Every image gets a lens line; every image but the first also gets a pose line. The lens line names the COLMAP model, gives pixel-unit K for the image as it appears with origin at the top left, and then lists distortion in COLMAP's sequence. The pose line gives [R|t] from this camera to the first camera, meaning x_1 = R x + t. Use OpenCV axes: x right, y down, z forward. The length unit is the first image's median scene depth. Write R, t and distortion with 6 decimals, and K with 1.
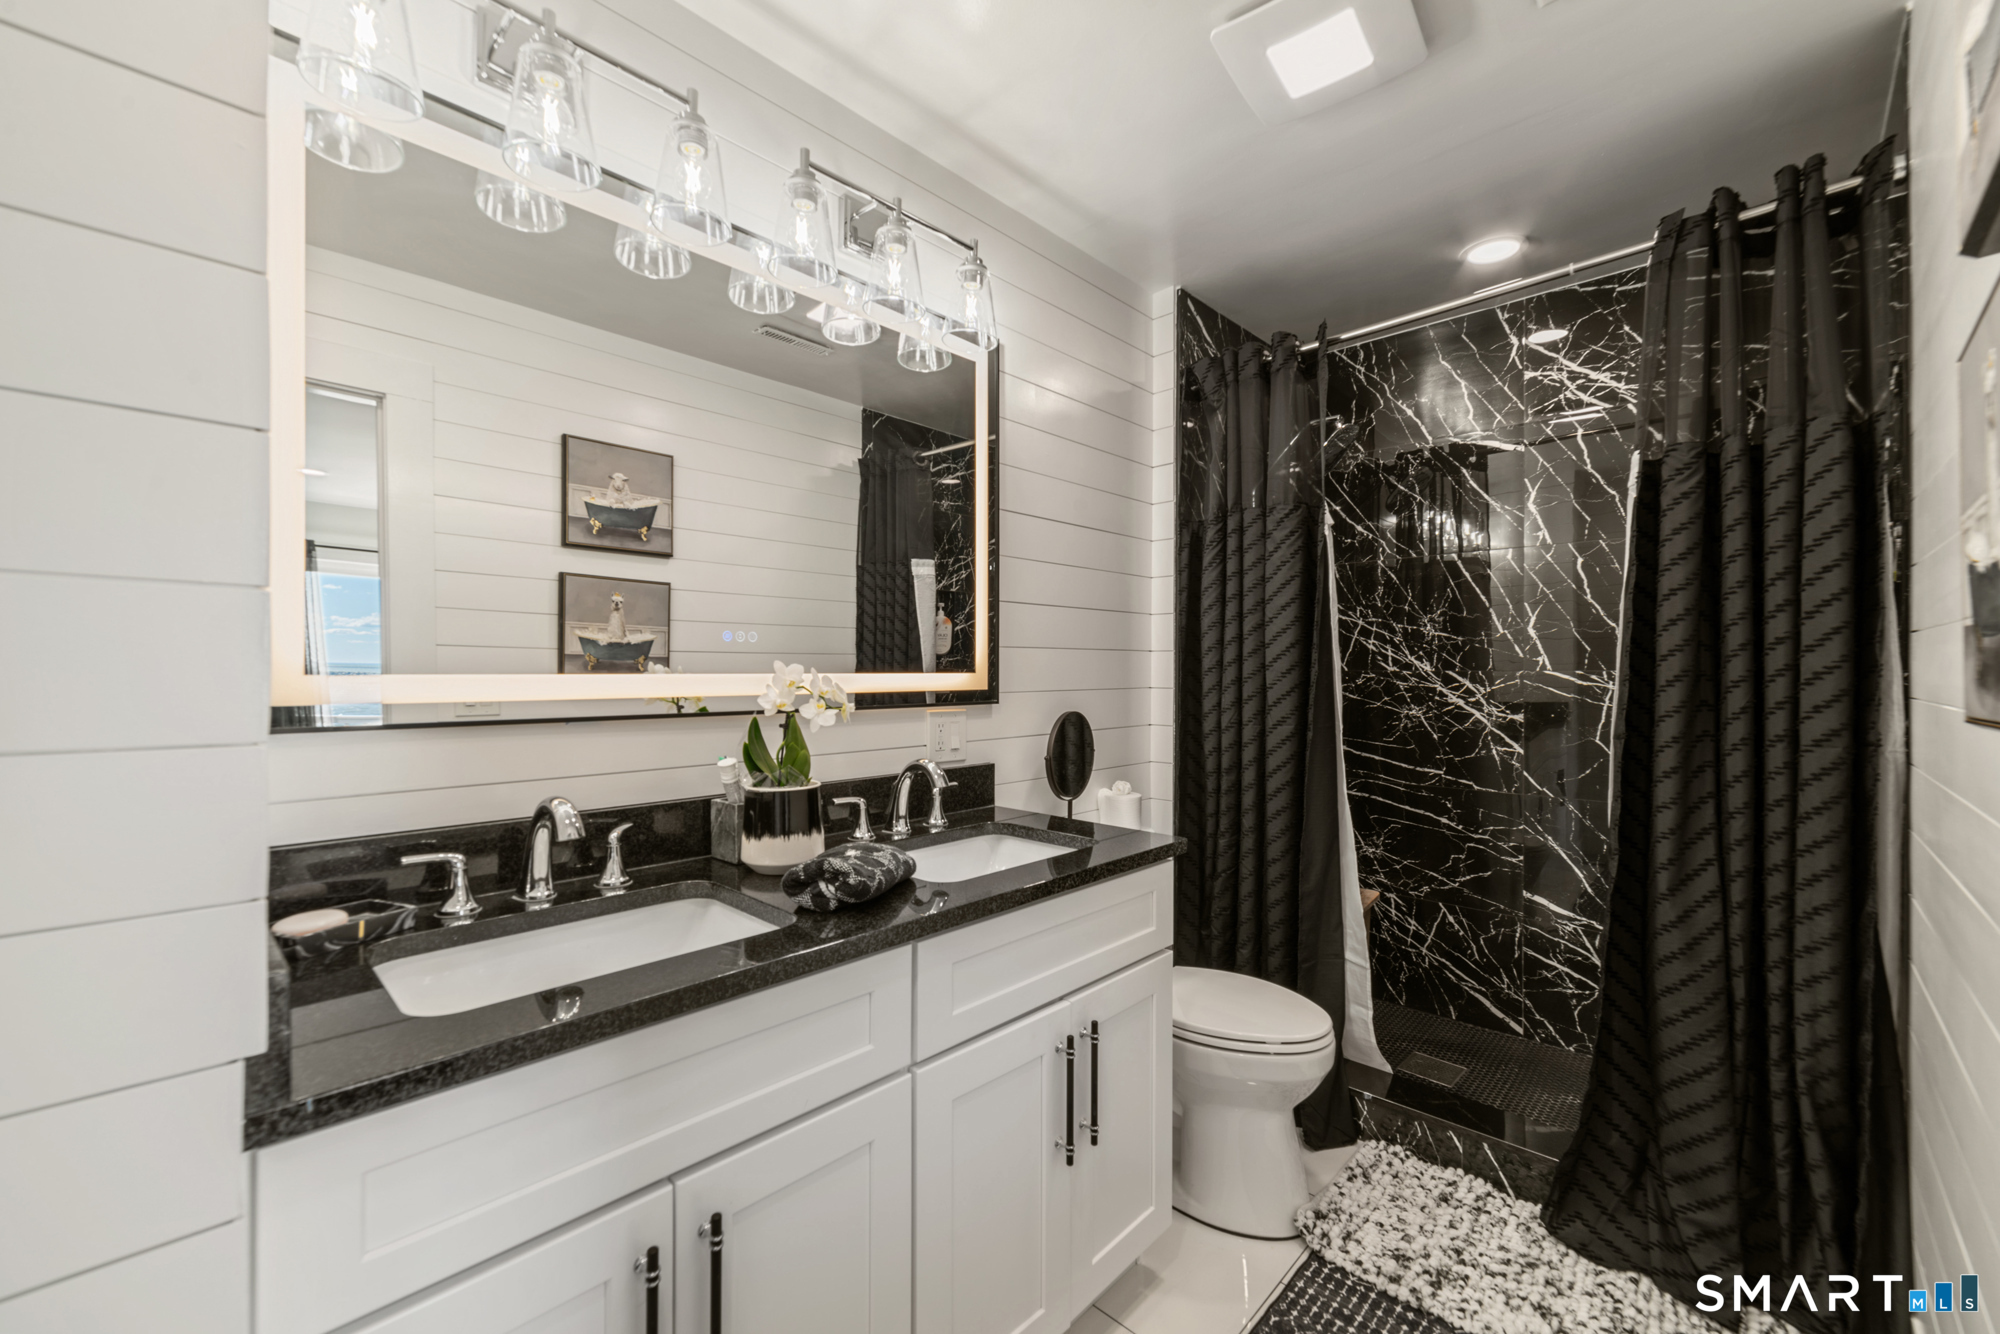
lens RADIAL K [[774.3, 0, 996.2], [0, 774.3, 645.9], [0, 0, 1]] dist [0.000553, 0.000782]
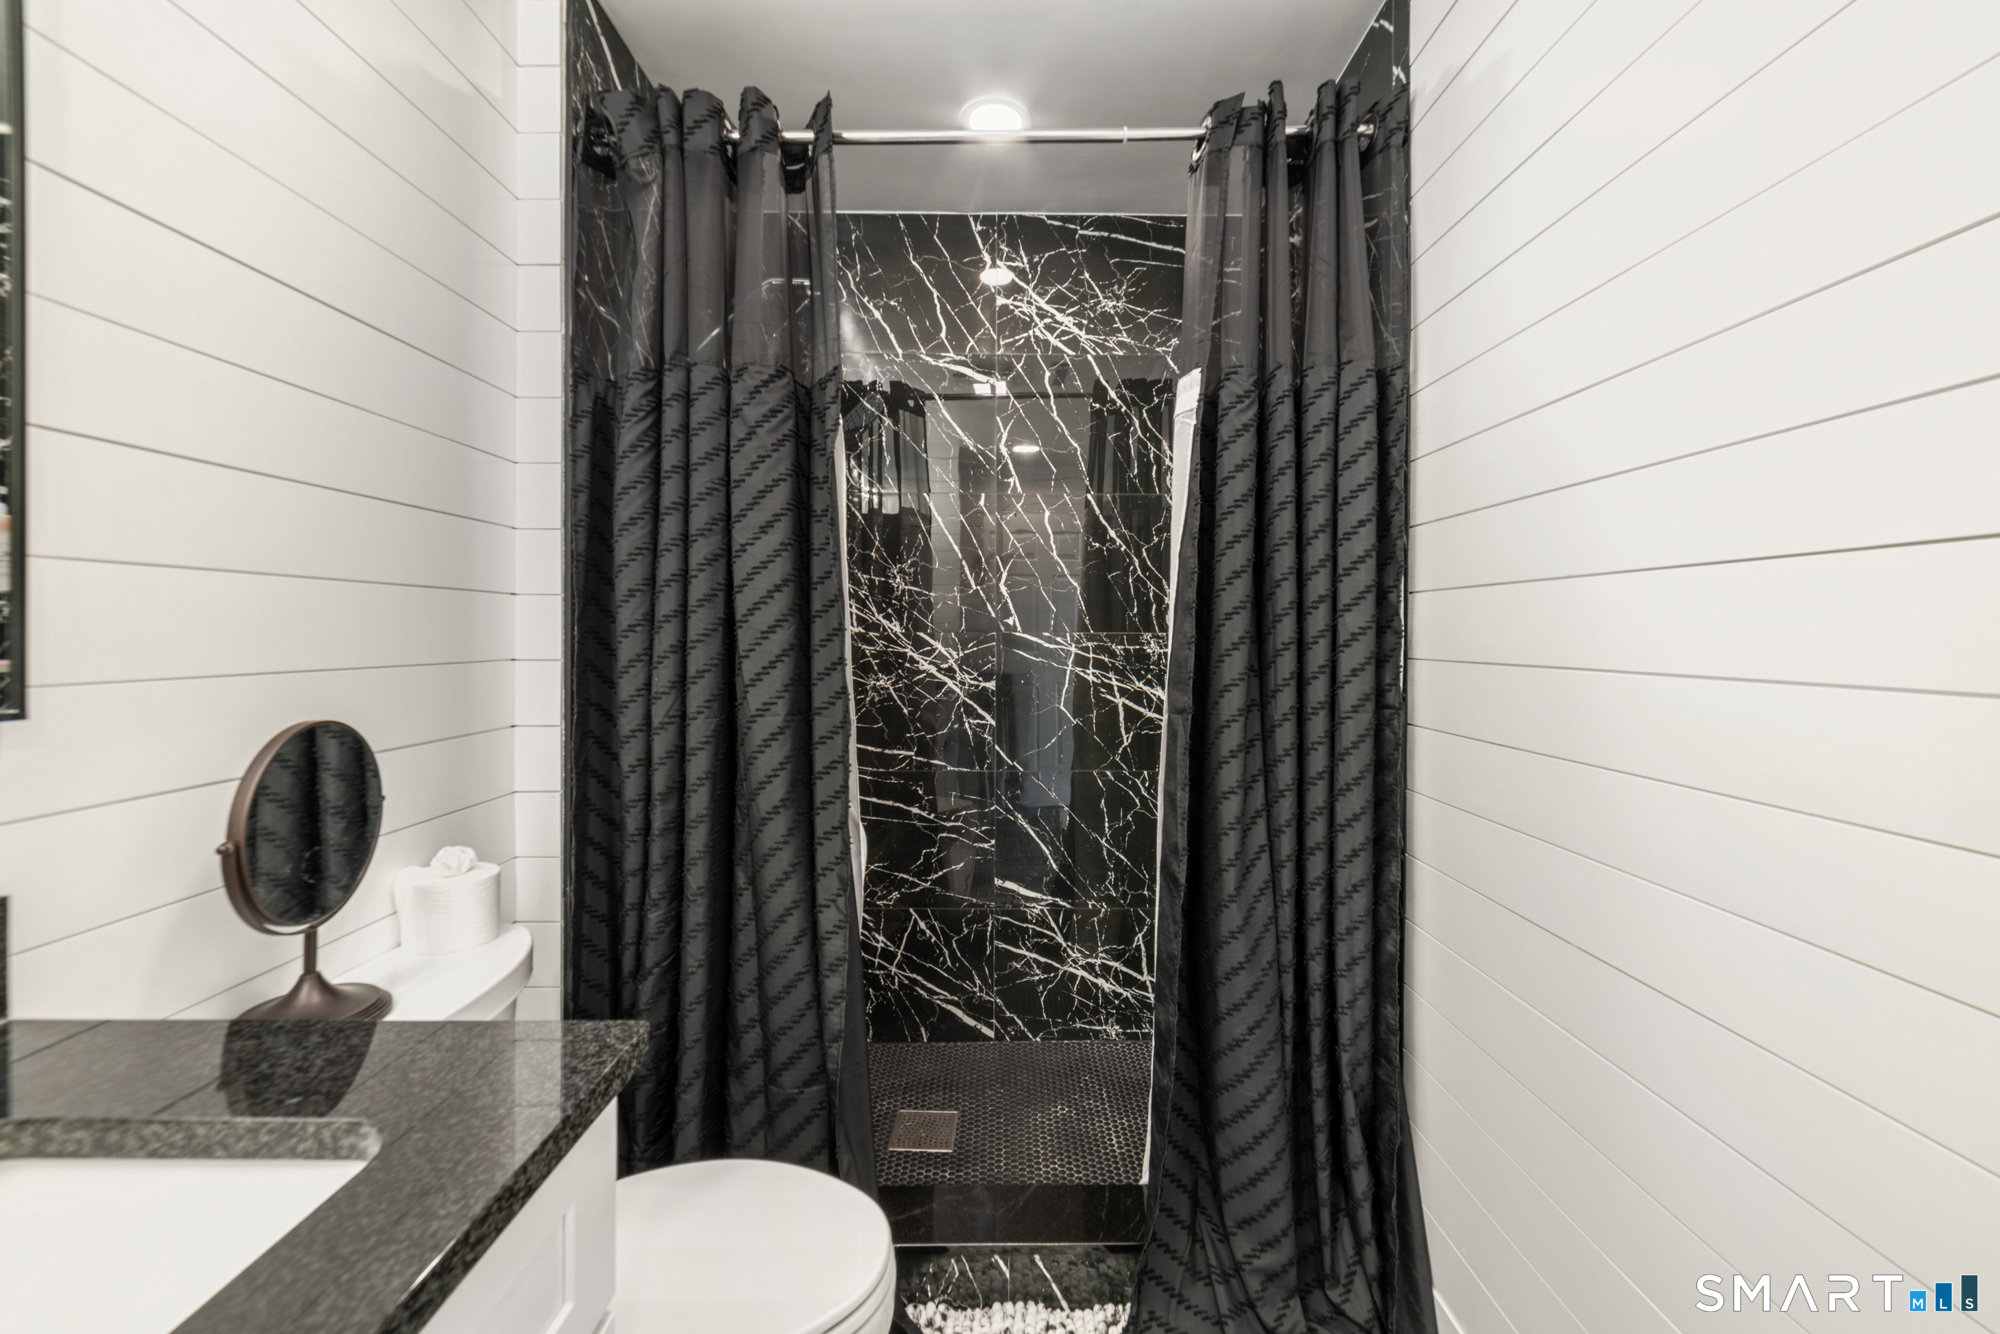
lens RADIAL K [[773.5, 0, 999.6], [0, 773.5, 650.7], [0, 0, 1]] dist [-0.011381, 0.000111]
pose [[0.711588, -0.012506, 0.702486, 0.062316], [-0.025854, 0.998698, 0.043968, 0.014497], [-0.702121, -0.049449, 0.710338, 0.381093]]
